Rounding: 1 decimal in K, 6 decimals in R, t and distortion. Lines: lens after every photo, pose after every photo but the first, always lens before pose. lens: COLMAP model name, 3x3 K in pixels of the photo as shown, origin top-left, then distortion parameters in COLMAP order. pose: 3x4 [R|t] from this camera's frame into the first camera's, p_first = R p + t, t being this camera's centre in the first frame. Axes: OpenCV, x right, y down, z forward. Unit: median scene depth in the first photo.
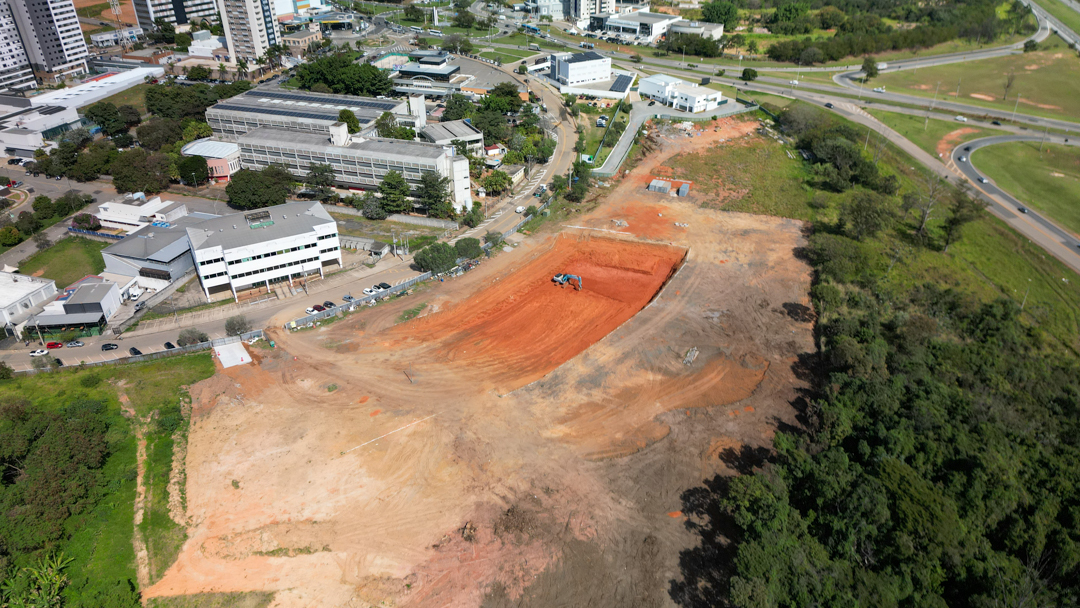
lens RADIAL K [[756.6, 0, 540.0], [0, 756.6, 304.0], [0, 0, 1]] dist [0.073324, -0.071168]
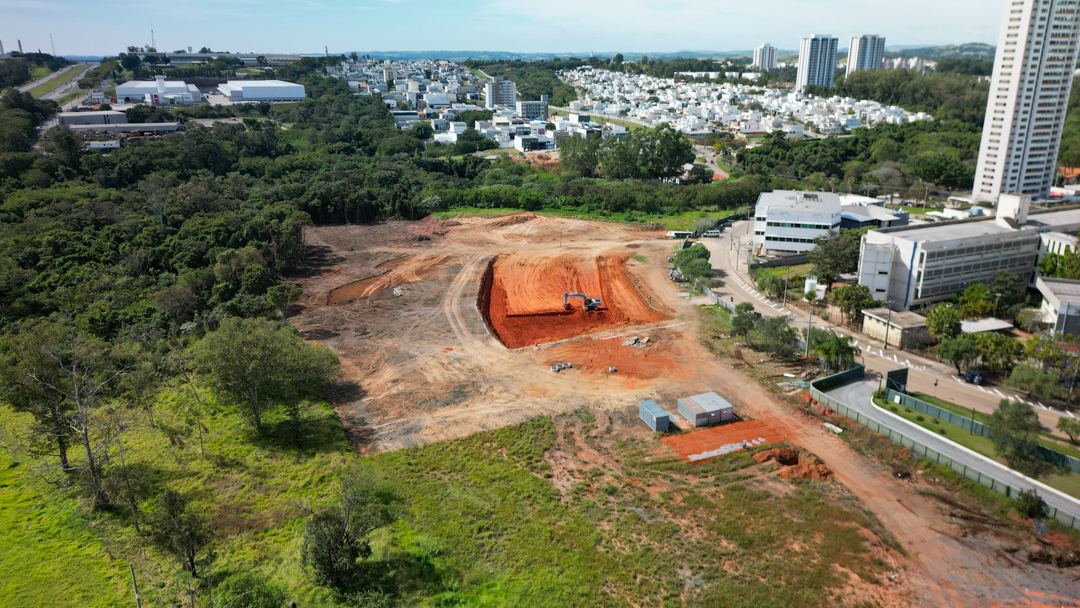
lens RADIAL K [[756.6, 0, 540.0], [0, 756.6, 304.0], [0, 0, 1]] dist [0.073324, -0.071168]
pose [[-0.743583, 0.209142, -0.635094, 0.501966], [-0.337118, 0.703002, 0.626211, -0.446418], [0.577439, 0.679741, -0.452235, 1.109702]]
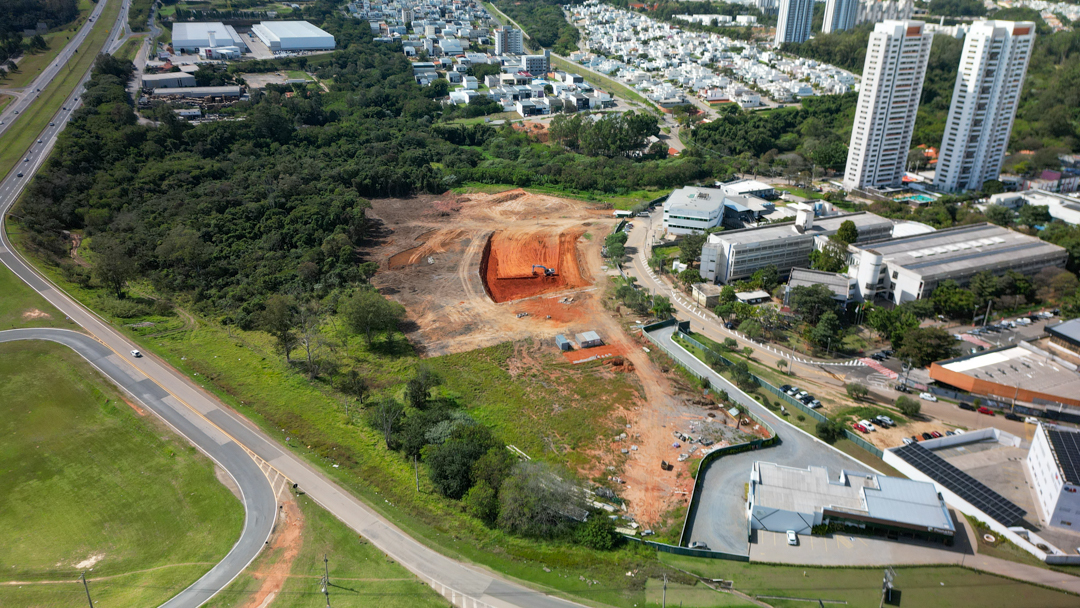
lens RADIAL K [[756.6, 0, 540.0], [0, 756.6, 304.0], [0, 0, 1]] dist [0.073324, -0.071168]
pose [[-0.757471, 0.266696, -0.595911, 0.730067], [-0.338641, 0.619872, 0.707871, -0.802329], [0.558175, 0.737992, -0.379221, 1.285044]]
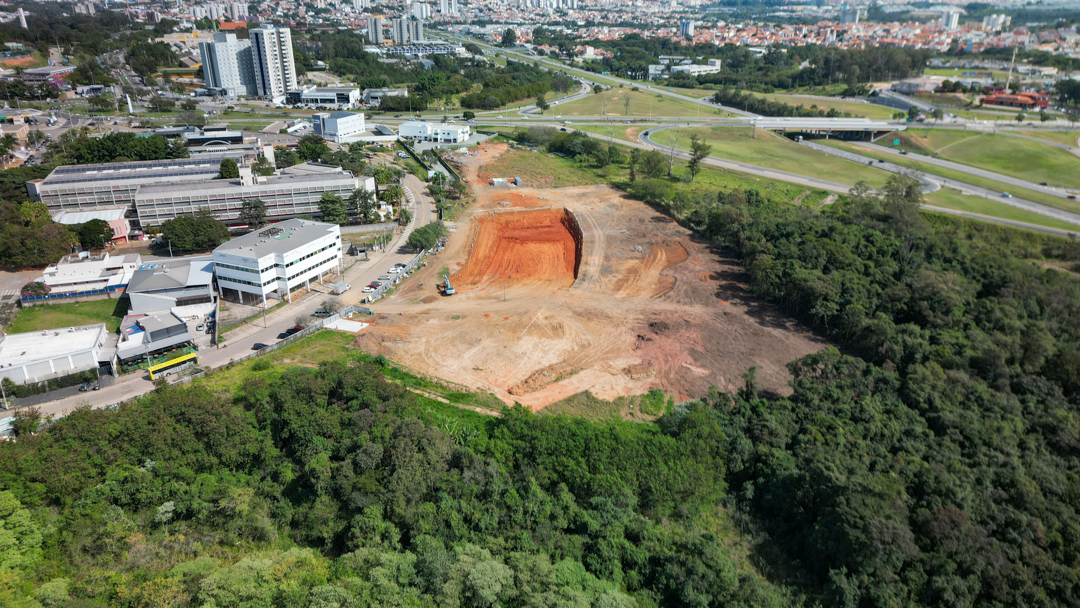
lens RADIAL K [[756.6, 0, 540.0], [0, 756.6, 304.0], [0, 0, 1]] dist [0.073324, -0.071168]
pose [[0.799561, -0.230078, 0.554766, -0.571008], [0.300248, 0.953126, -0.037446, 0.118606], [-0.520147, 0.196508, 0.831163, -0.091739]]
